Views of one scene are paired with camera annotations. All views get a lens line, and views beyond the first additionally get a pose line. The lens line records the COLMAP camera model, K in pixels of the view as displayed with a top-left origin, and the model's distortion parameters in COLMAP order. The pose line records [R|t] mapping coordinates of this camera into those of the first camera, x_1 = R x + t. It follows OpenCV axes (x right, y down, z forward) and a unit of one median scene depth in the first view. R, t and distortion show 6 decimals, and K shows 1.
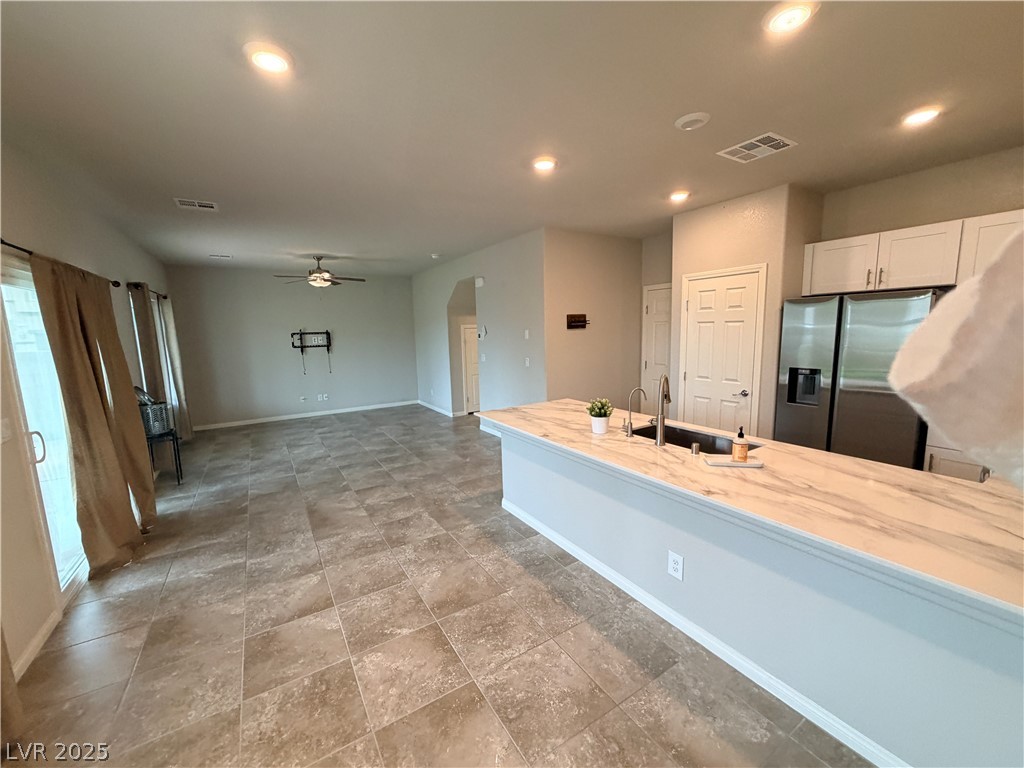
lens RADIAL K [[409.0, 0, 509.7], [0, 409.0, 383.7], [0, 0, 1]] dist [0.000868, -0.000095]
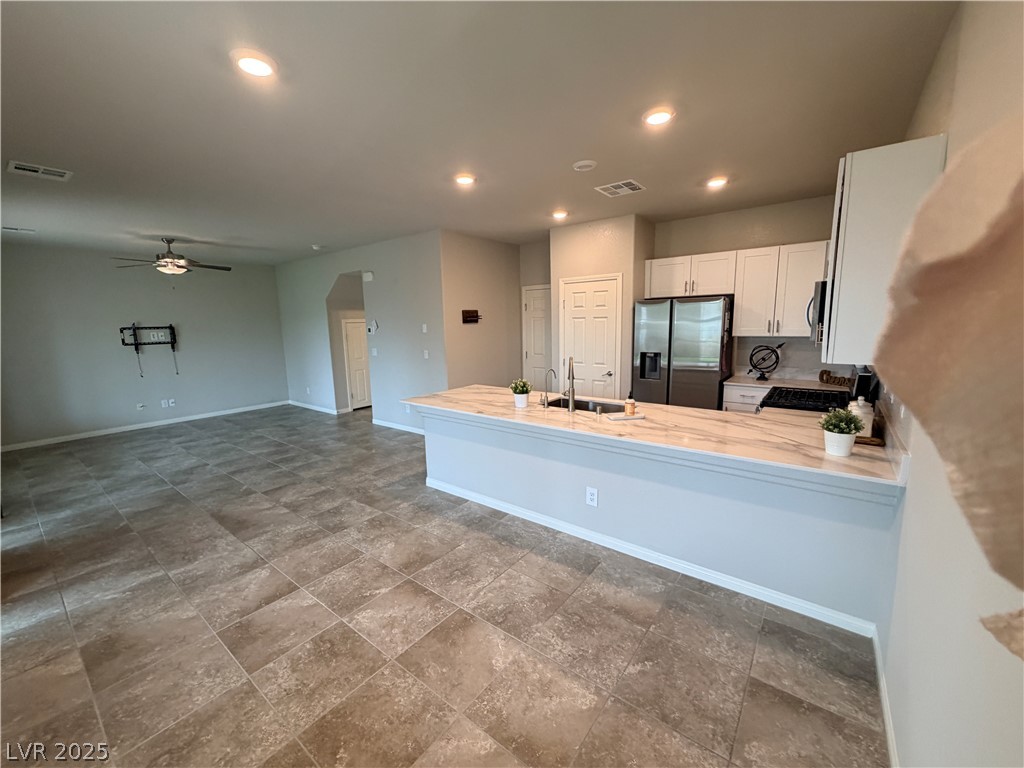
lens RADIAL K [[409.0, 0, 510.0], [0, 409.0, 383.5], [0, 0, 1]] dist [0.000868, -0.000095]
pose [[0.937917, -0.046949, 0.343668, -0.215905], [0.043882, 0.998897, 0.016703, 0.025521], [-0.344073, -0.000585, 0.938943, -0.129493]]
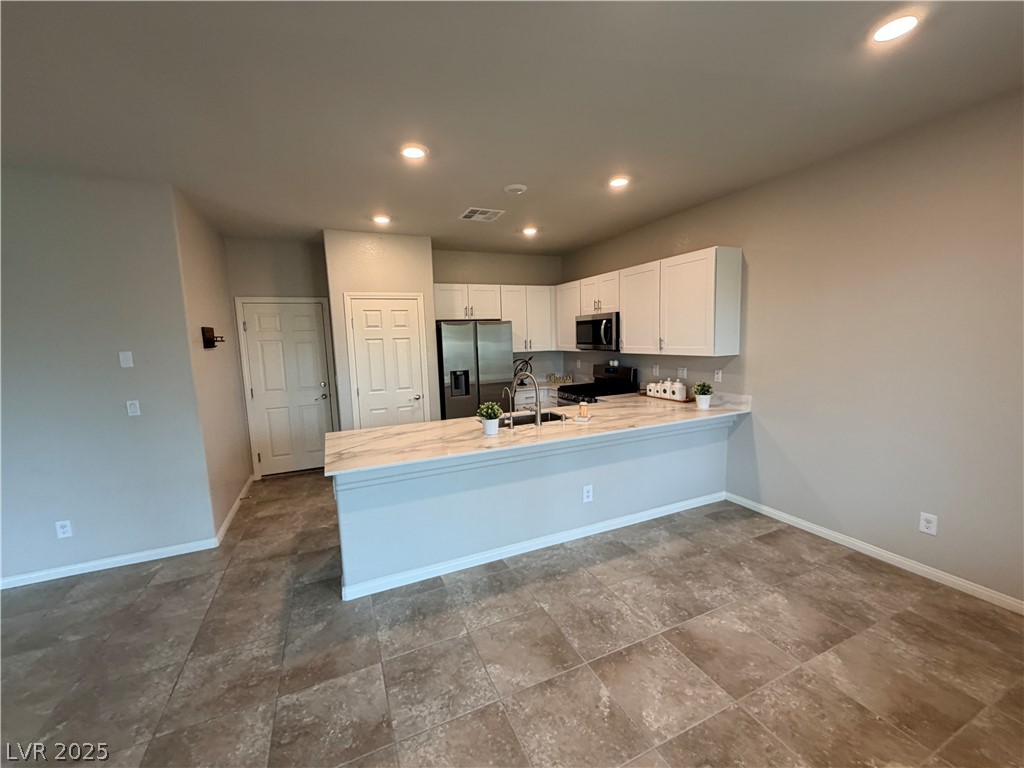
lens RADIAL K [[409.0, 0, 509.0], [0, 409.0, 384.0], [0, 0, 1]] dist [0.000868, -0.000095]
pose [[0.139305, -0.091935, 0.985973, -0.778194], [0.161604, 0.984443, 0.068960, -0.073038], [-0.976974, 0.149731, 0.151995, 0.724069]]
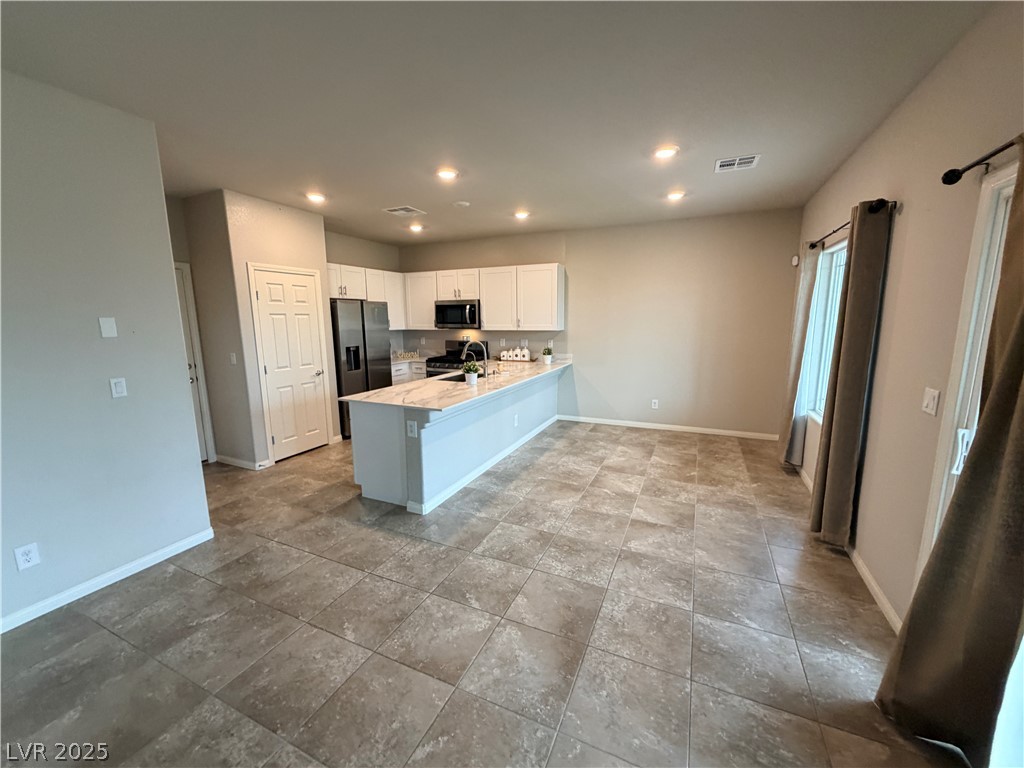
lens RADIAL K [[409.0, 0, 510.2], [0, 409.0, 383.3], [0, 0, 1]] dist [0.000868, -0.000095]
pose [[-0.550951, -0.101057, 0.828397, -1.033304], [0.136157, 0.968456, 0.208698, -0.167111], [-0.823356, 0.227775, -0.519812, 1.563906]]
